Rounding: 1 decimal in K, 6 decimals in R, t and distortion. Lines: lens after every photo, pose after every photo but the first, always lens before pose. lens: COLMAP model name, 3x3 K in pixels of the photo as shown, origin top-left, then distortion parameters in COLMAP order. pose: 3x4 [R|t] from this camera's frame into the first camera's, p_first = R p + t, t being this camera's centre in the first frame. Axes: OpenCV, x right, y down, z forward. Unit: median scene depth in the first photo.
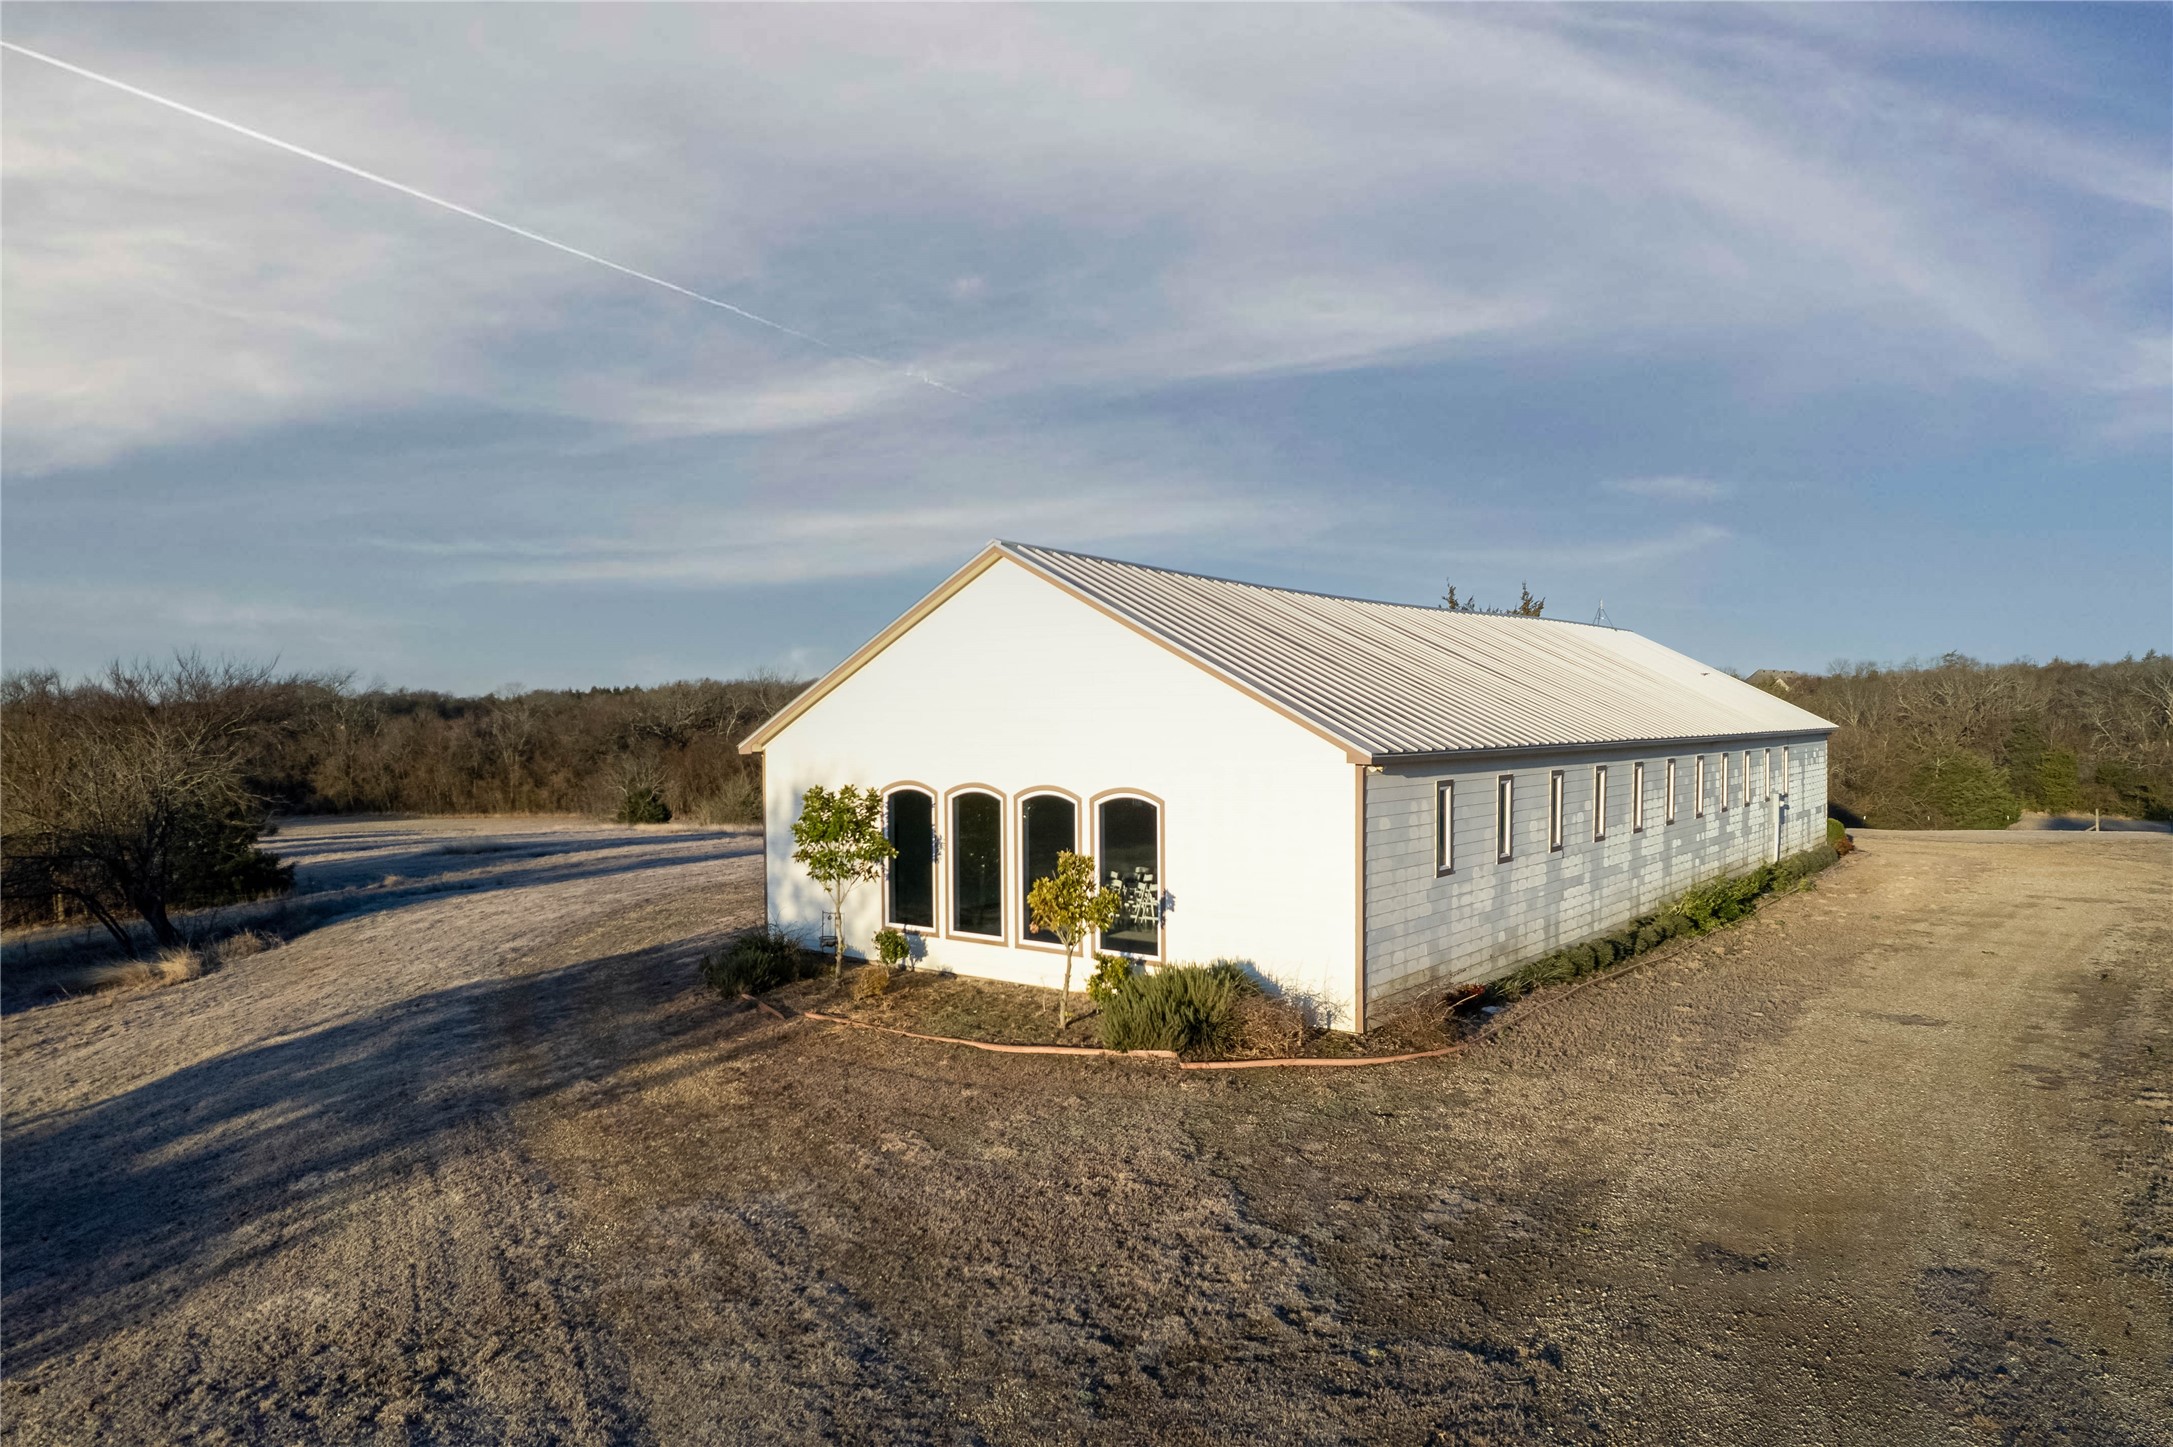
lens RADIAL K [[1425.0, 0, 1086.5], [0, 1425.0, 723.5], [0, 0, 1]] dist [-0.087612, 0.086424]
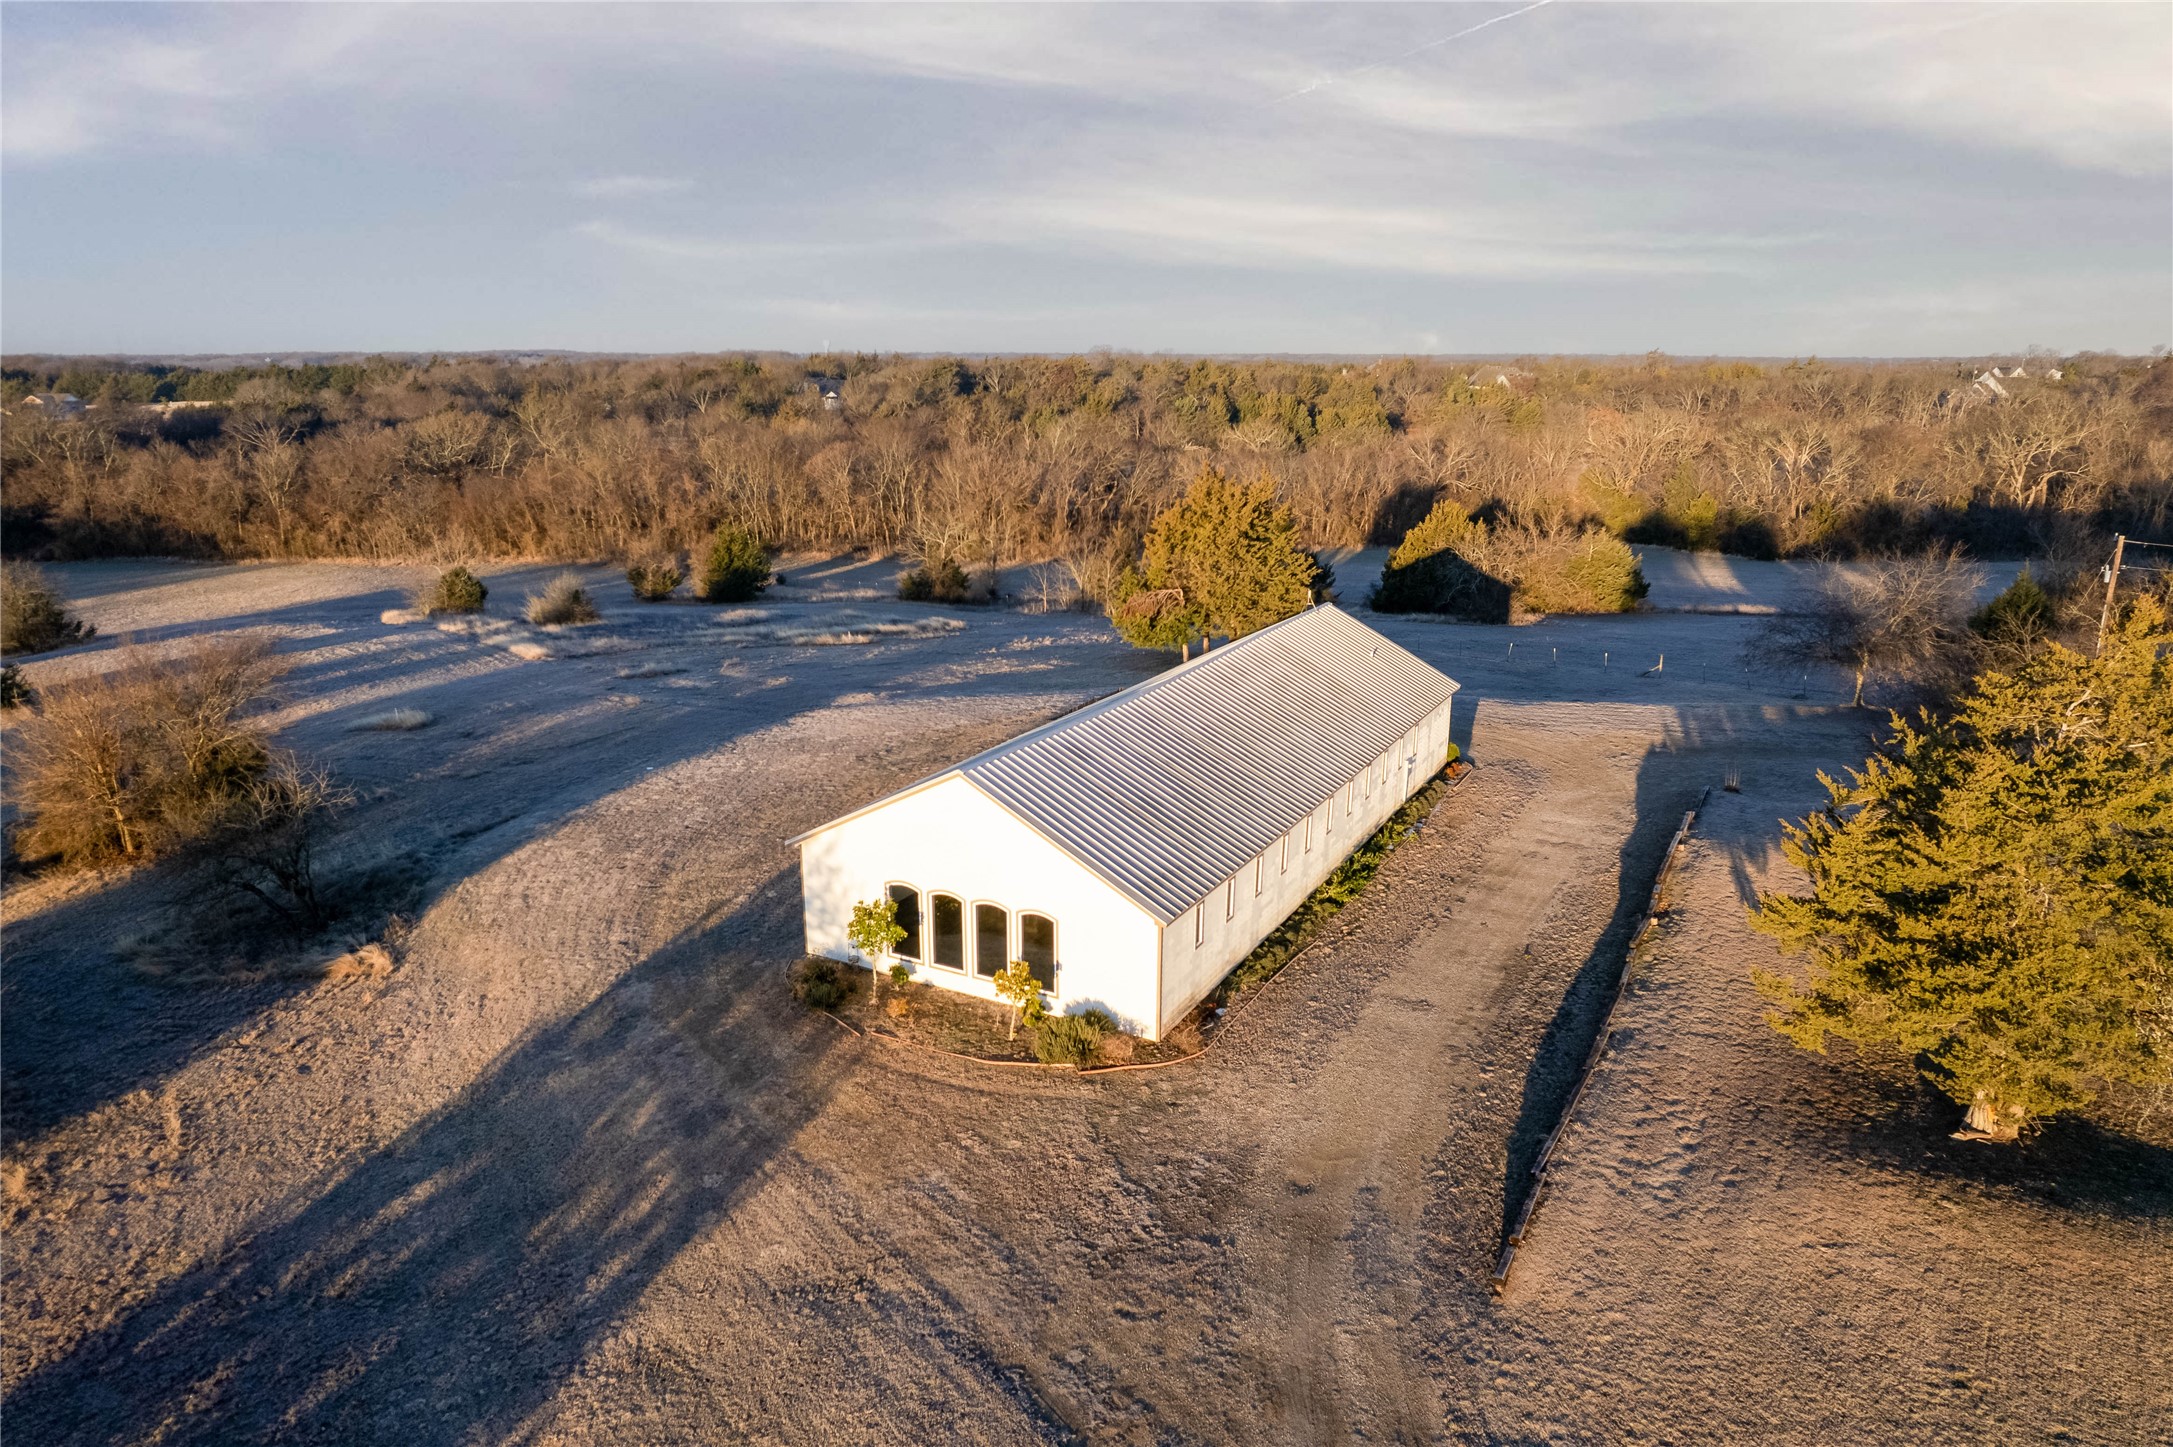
lens RADIAL K [[1425.0, 0, 1086.5], [0, 1425.0, 723.5], [0, 0, 1]] dist [-0.087612, 0.086424]
pose [[0.984834, -0.040681, 0.168663, -0.280869], [-0.001630, 0.969909, 0.243461, -0.857127], [-0.173493, -0.240043, 0.955133, -0.998636]]
